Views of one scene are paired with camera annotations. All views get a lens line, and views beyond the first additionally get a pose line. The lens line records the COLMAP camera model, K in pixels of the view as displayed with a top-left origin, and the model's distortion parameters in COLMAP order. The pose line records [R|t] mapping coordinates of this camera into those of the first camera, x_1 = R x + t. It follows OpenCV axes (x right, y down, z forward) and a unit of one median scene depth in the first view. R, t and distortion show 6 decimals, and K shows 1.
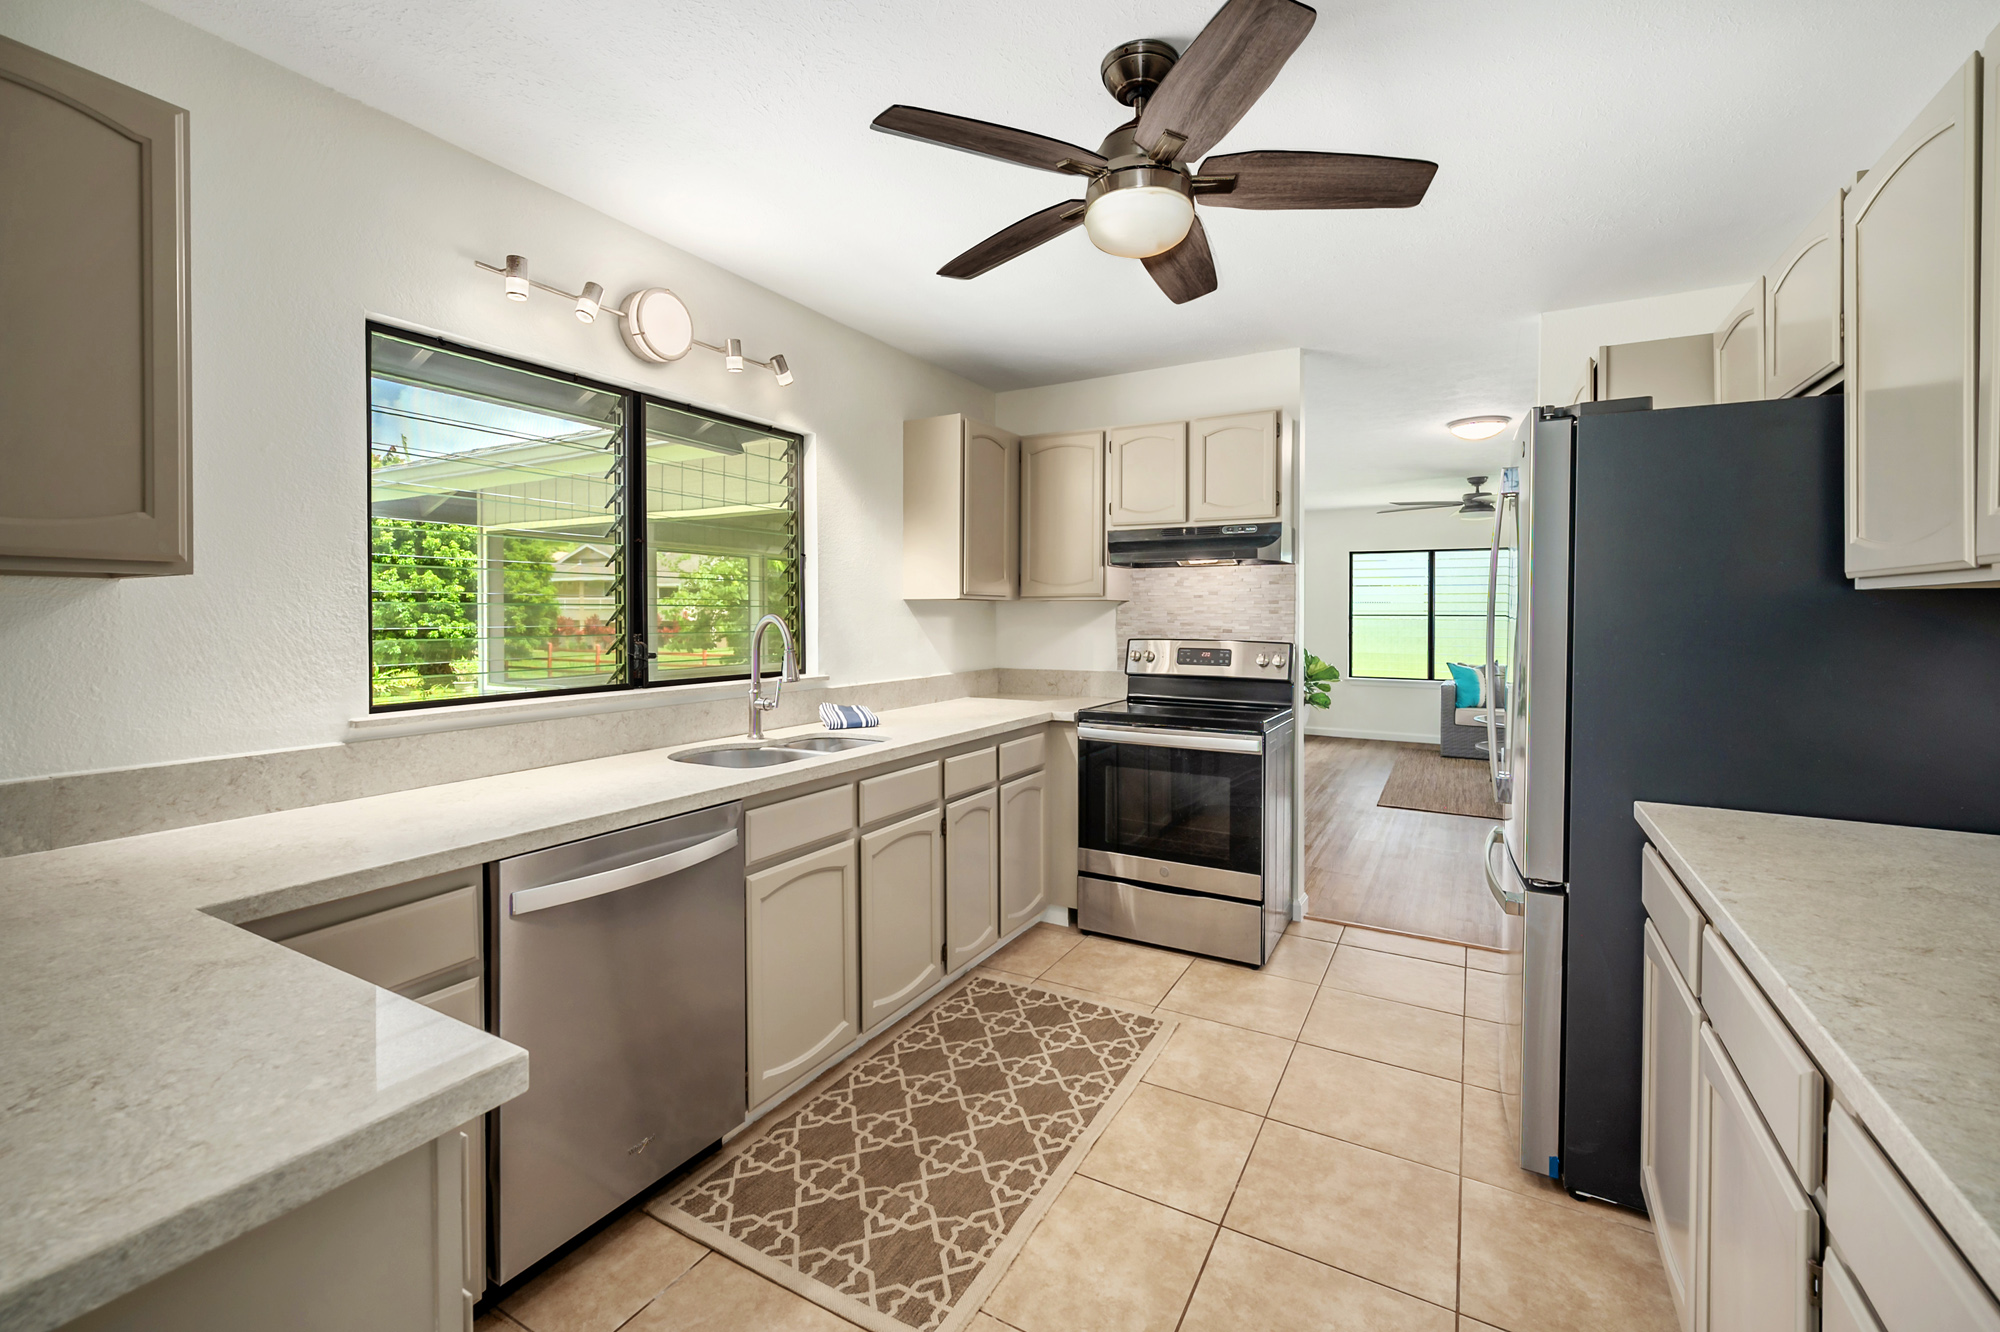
lens RADIAL K [[839.9, 0, 997.0], [0, 839.9, 615.9], [0, 0, 1]] dist [-0.000203, -0.000040]
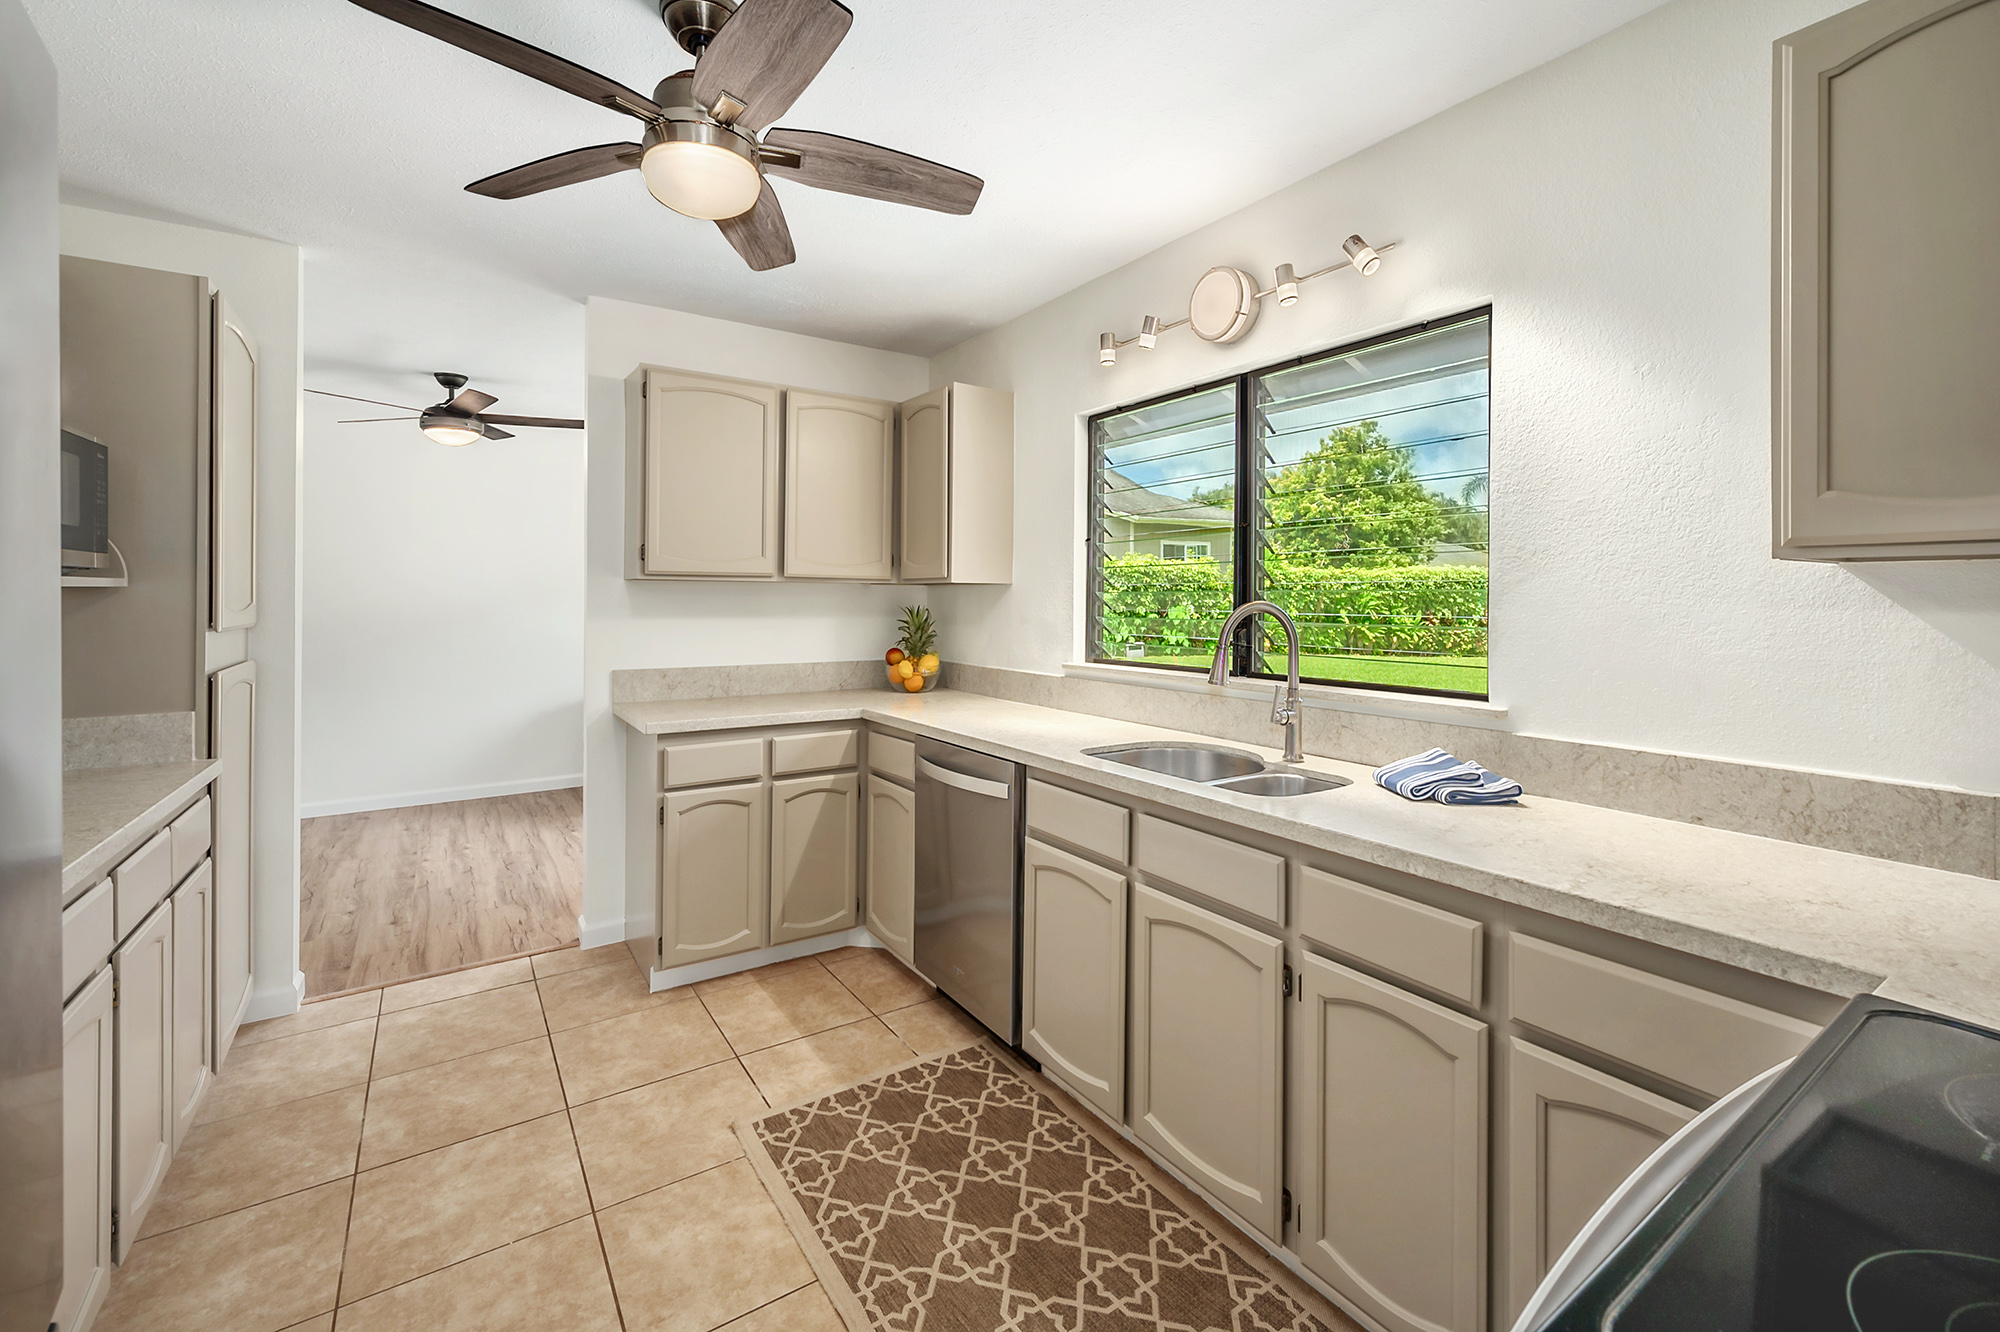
lens RADIAL K [[806.8, 0, 930.2], [0, 806.8, 602.9], [0, 0, 1]] dist [-0.000213, -0.000117]
pose [[-0.482104, -0.001837, -0.876112, 0.676109], [-0.009422, 0.999951, 0.003088, 0.001549], [0.876064, 0.009743, -0.482097, 1.361238]]
